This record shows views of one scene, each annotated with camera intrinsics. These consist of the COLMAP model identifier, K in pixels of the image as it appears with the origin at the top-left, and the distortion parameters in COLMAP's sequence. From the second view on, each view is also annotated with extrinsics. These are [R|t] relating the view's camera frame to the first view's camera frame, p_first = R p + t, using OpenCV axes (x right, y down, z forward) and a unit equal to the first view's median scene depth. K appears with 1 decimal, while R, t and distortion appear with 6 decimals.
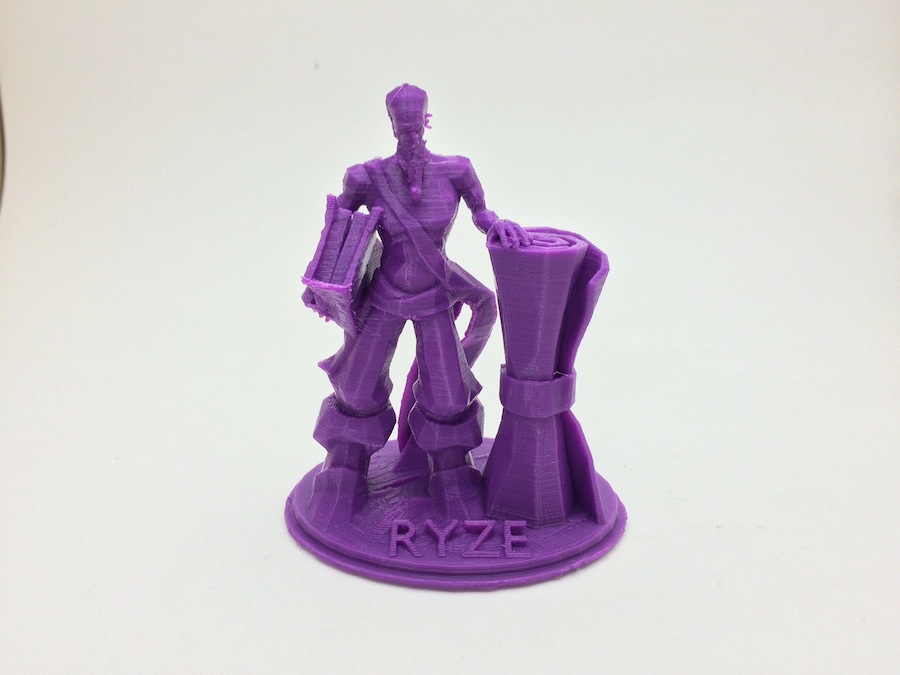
lens RADIAL K [[773.8, 0, 450.0], [0, 773.8, 337.5], [0, 0, 1]] dist [0.010421, 0.001244]
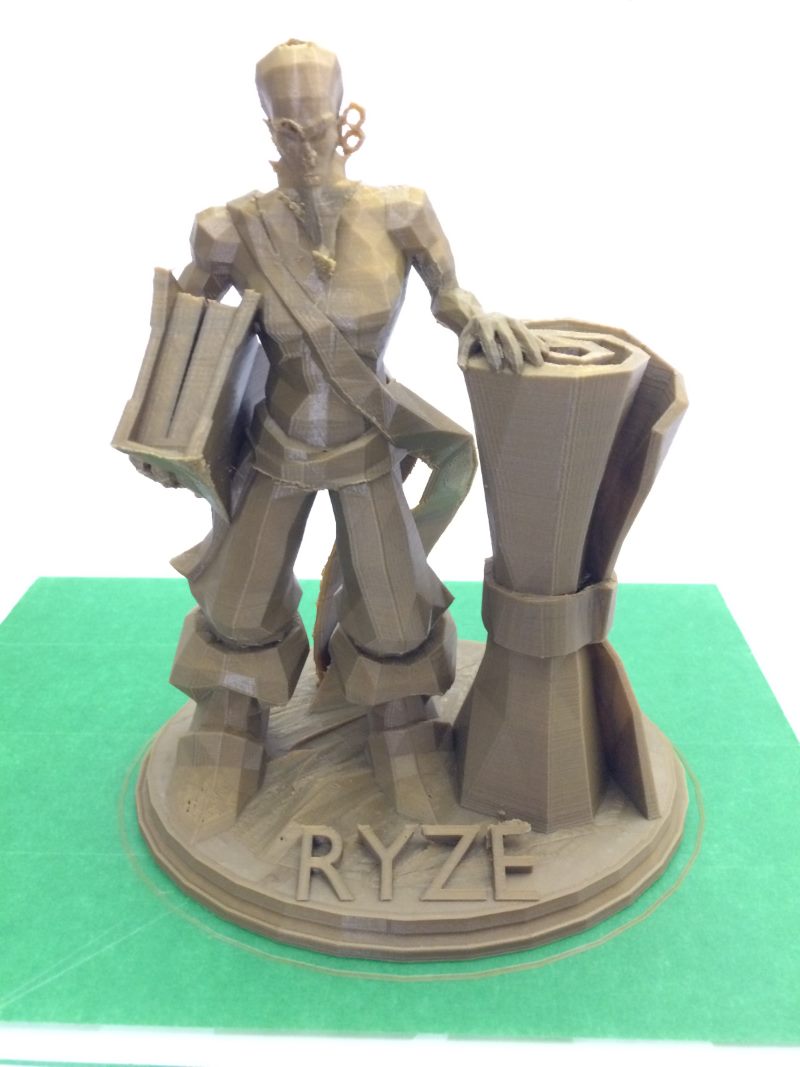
lens RADIAL K [[917.4, 0, 400.0], [0, 917.4, 533.5], [0, 0, 1]] dist [0.010421, 0.001244]
pose [[0.999830, -0.015379, -0.010201, 0.010425], [0.016639, 0.990319, 0.137809, -0.084078], [0.007983, -0.137956, 0.990406, 0.339118]]
